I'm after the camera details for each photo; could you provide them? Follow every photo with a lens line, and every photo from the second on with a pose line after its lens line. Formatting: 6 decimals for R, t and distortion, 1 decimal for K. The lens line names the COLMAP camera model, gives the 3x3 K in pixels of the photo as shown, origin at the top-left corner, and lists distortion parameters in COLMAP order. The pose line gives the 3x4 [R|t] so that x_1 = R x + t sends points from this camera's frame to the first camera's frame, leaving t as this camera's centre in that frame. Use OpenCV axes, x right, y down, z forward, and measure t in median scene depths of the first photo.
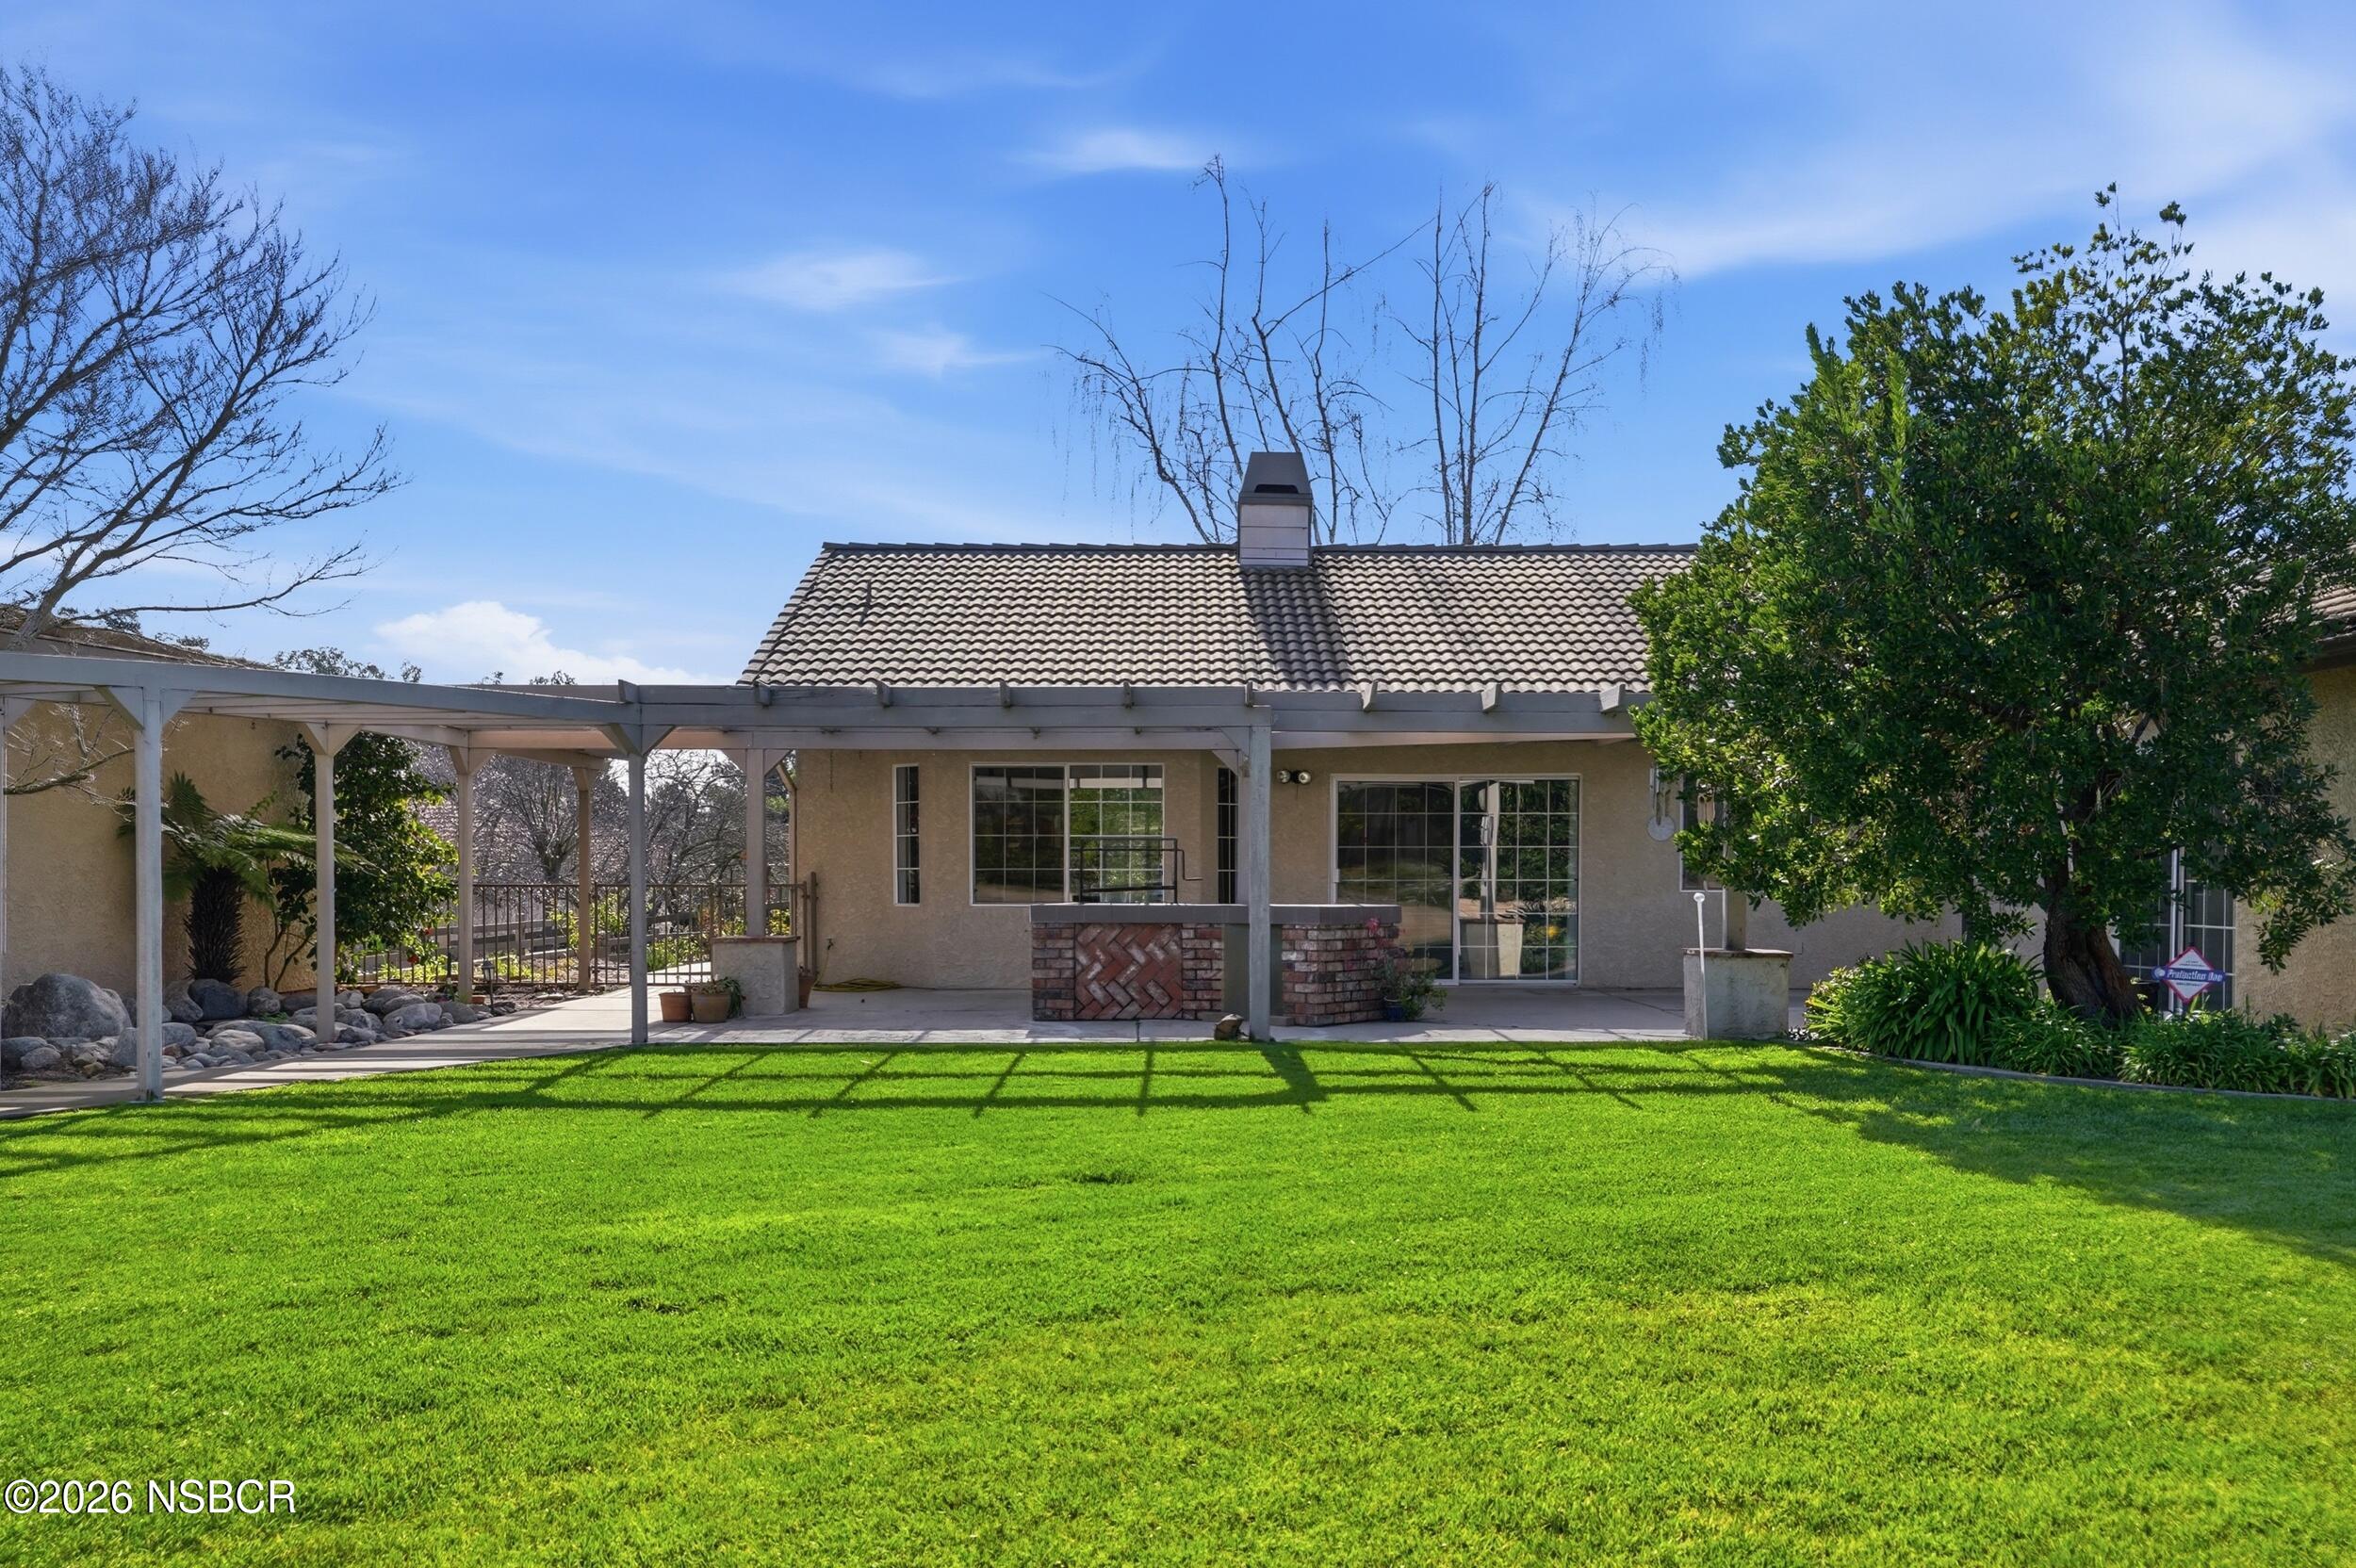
lens RADIAL K [[2087.1, 0, 1175.0], [0, 2087.1, 885.1], [0, 0, 1]] dist [0.101534, 0.004760]
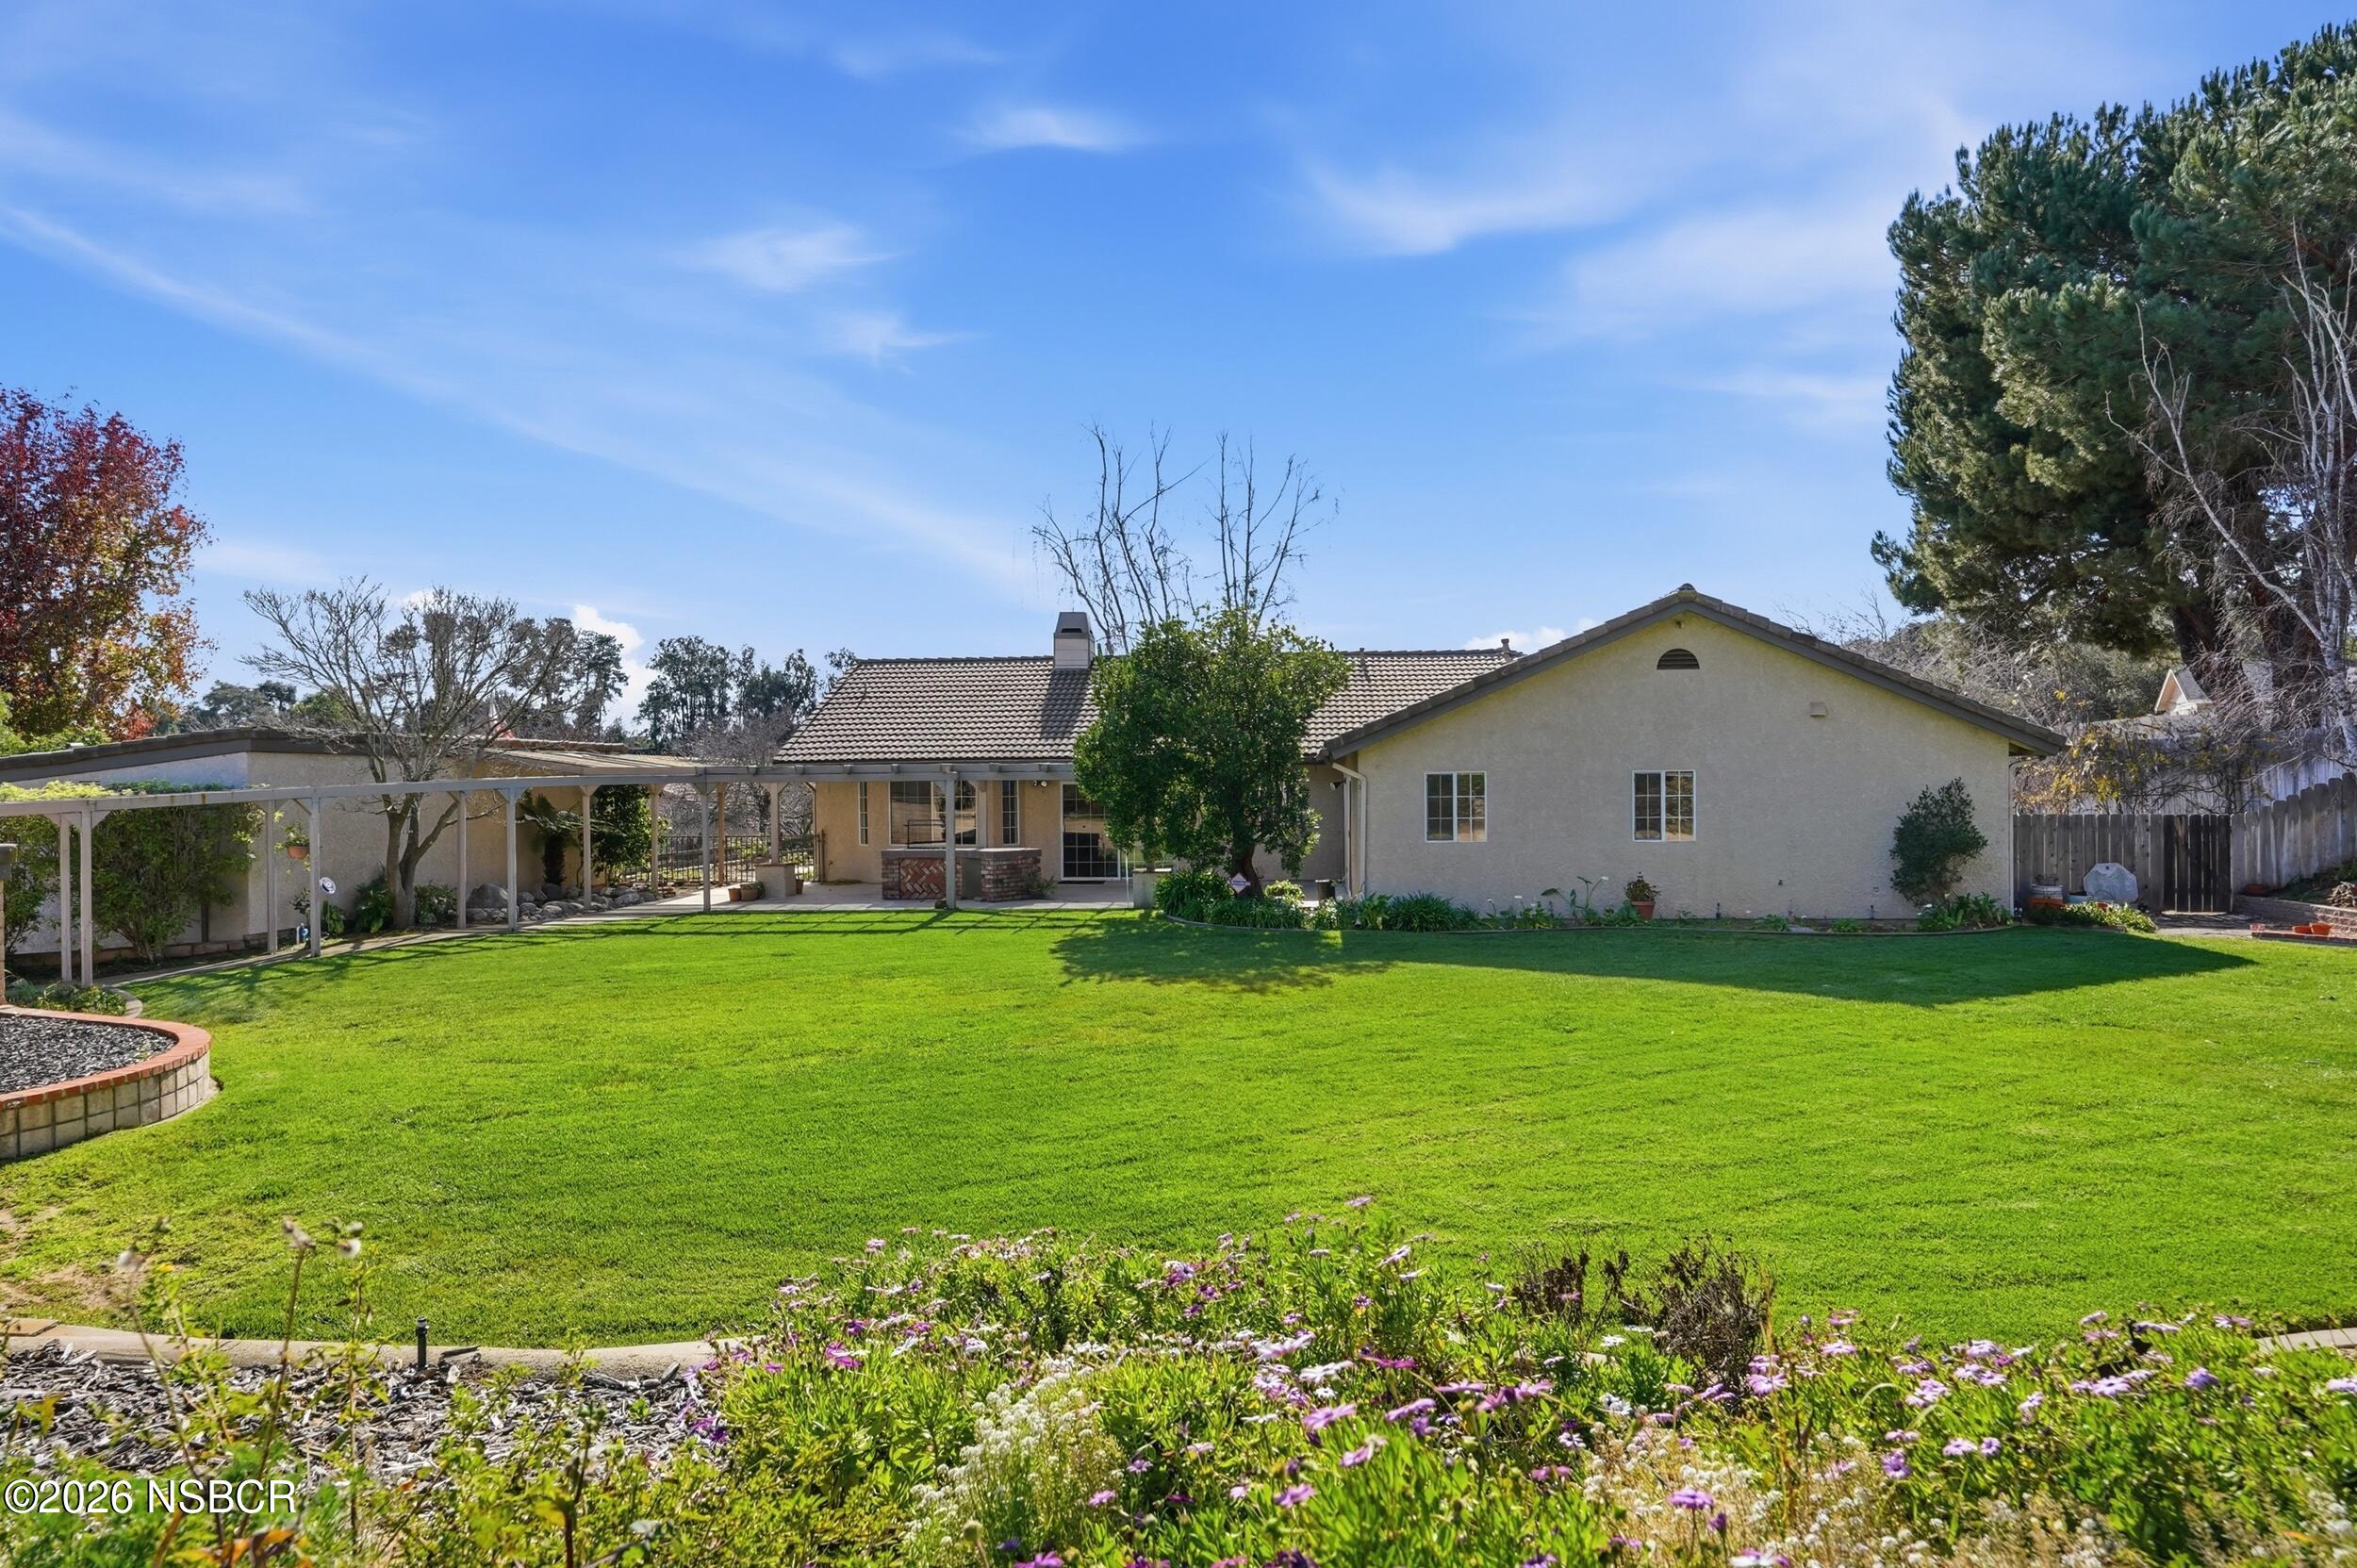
lens RADIAL K [[1462.4, 0, 1177.9], [0, 1462.4, 820.0], [0, 0, 1]] dist [0.006081, 0.000752]
pose [[0.998075, -0.009168, -0.061339, 0.376724], [0.010392, 0.999753, 0.019666, -0.055214], [0.061143, -0.020265, 0.997923, -0.639073]]
